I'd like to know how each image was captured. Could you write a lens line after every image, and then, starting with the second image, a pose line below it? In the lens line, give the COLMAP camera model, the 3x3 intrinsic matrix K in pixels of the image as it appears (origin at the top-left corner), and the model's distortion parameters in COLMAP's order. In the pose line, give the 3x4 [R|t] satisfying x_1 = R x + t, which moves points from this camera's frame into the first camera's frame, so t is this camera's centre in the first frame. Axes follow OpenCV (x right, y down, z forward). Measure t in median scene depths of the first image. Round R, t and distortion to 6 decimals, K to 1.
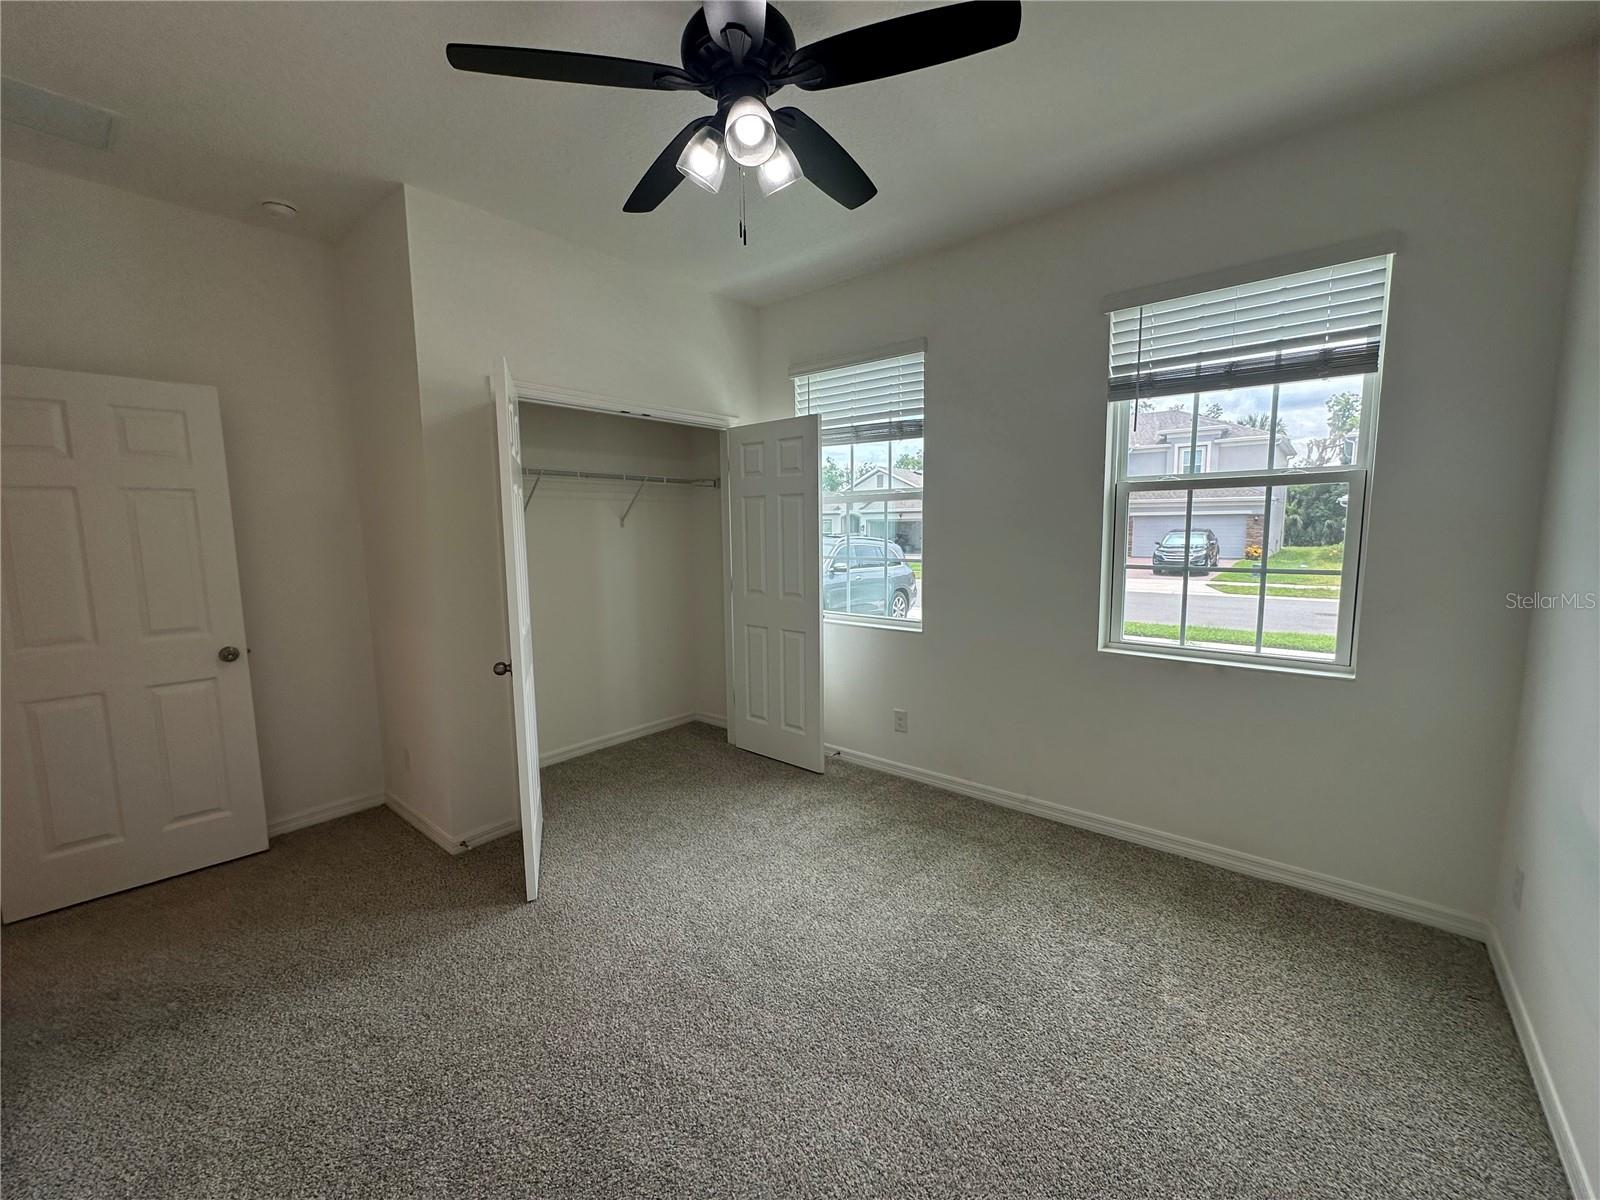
lens RADIAL K [[637.9, 0, 797.1], [0, 637.9, 598.0], [0, 0, 1]] dist [-0.002041, 0.000669]
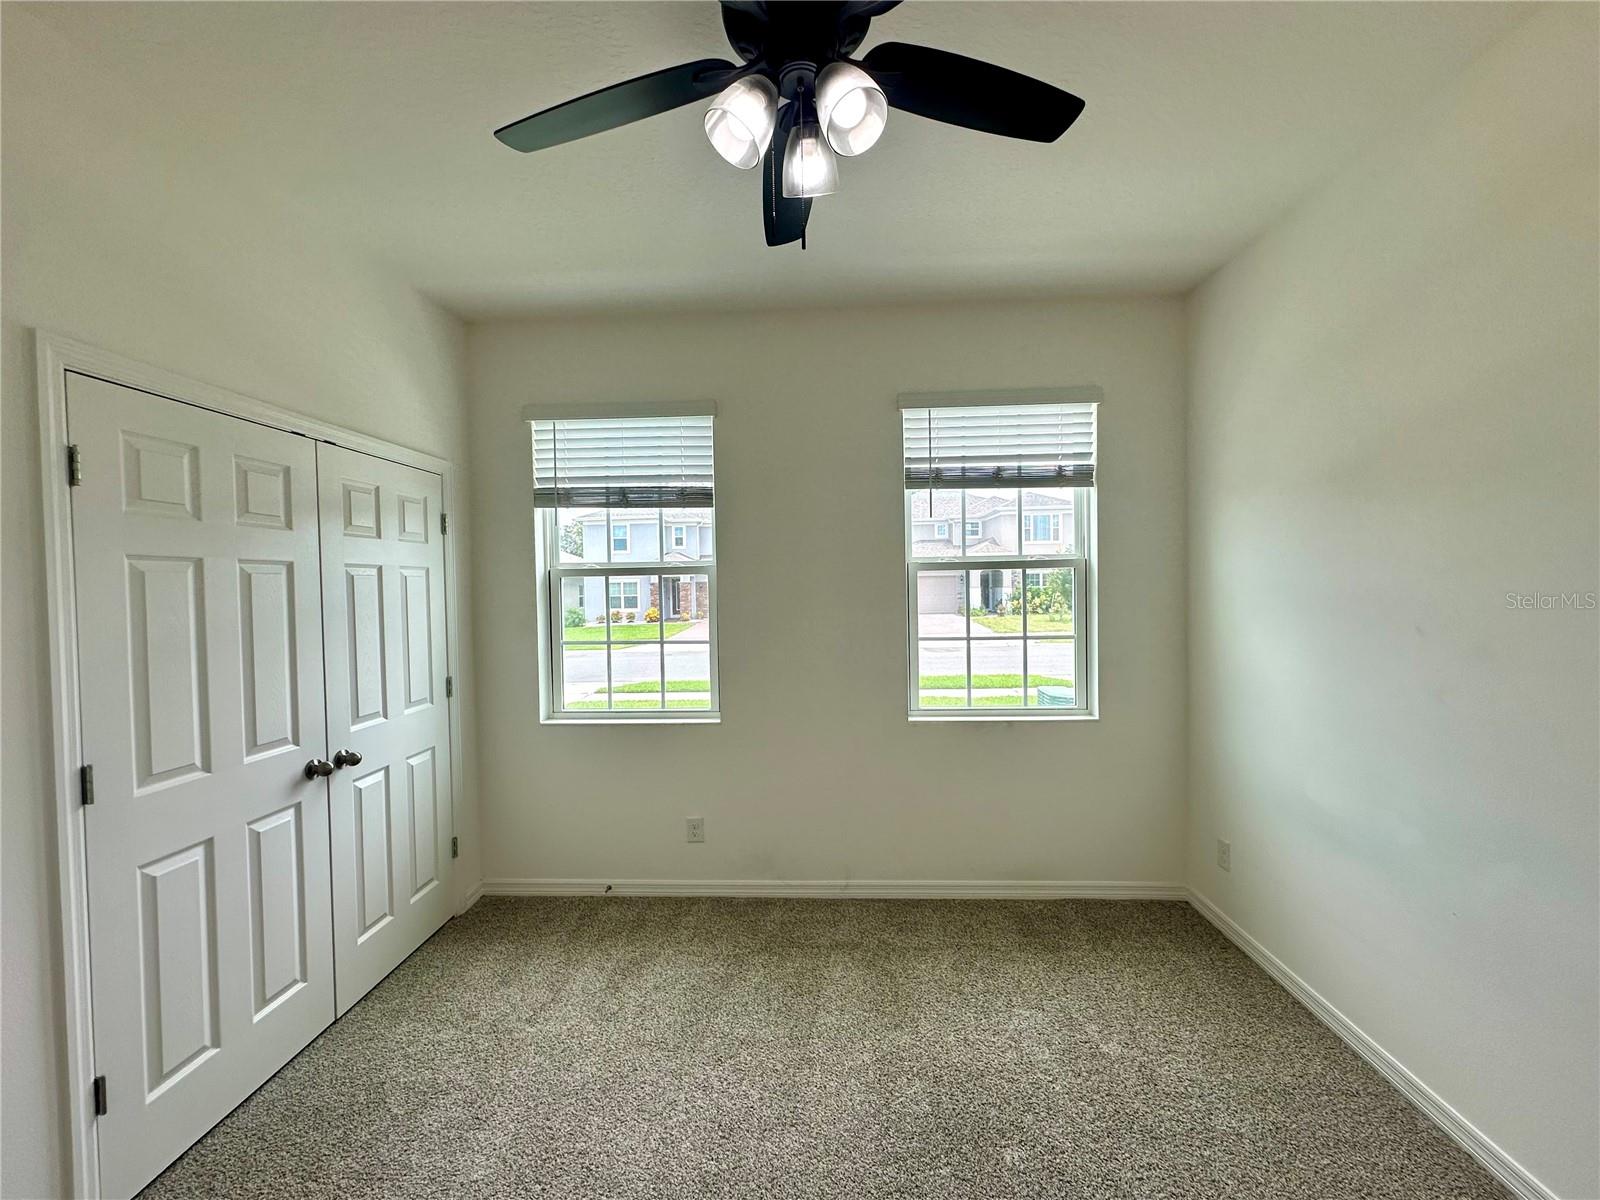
lens RADIAL K [[637.9, 0, 793.0], [0, 637.9, 595.2], [0, 0, 1]] dist [-0.002041, 0.000669]
pose [[0.795360, -0.011598, 0.606026, -0.333340], [0.077595, 0.993539, -0.082824, -0.052090], [-0.601150, 0.112900, 0.791121, 0.279348]]
